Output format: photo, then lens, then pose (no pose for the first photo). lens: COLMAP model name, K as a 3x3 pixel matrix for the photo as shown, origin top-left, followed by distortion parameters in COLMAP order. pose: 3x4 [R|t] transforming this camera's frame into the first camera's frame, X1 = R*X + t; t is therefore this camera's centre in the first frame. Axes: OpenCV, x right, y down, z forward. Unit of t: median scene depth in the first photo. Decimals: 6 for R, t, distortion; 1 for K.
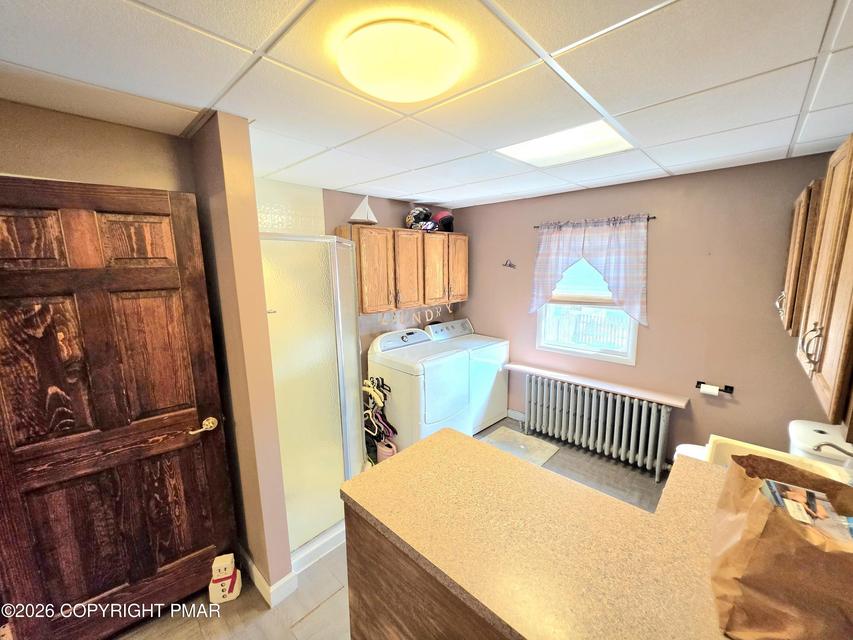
lens RADIAL K [[344.9, 0, 429.3], [0, 344.9, 319.9], [0, 0, 1]] dist [-0.000651, 0.000670]
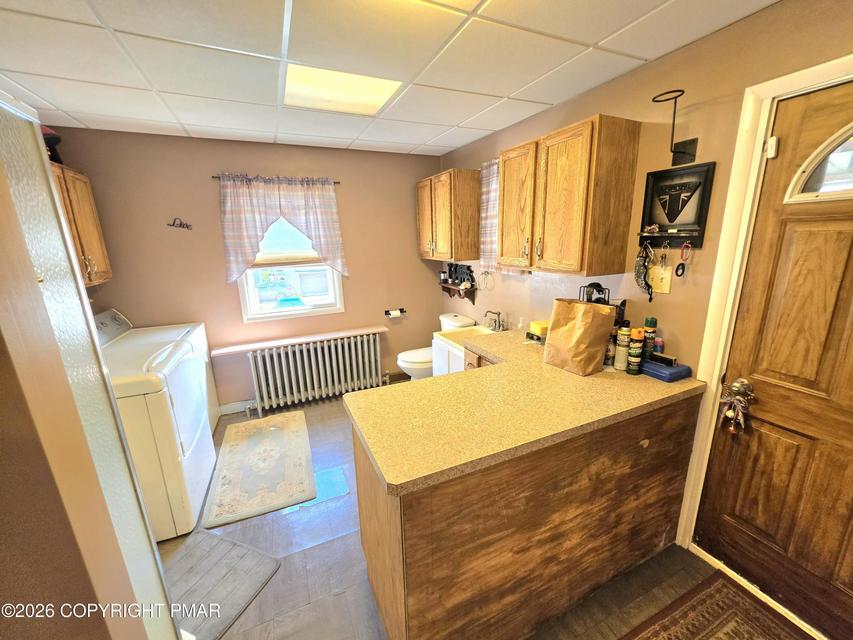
lens RADIAL K [[344.9, 0, 427.3], [0, 344.9, 323.5], [0, 0, 1]] dist [-0.000651, 0.000670]
pose [[0.372787, -0.225471, 0.900107, -0.341560], [0.170132, 0.970194, 0.172565, 0.014897], [-0.912187, 0.088807, 0.400036, 0.252755]]
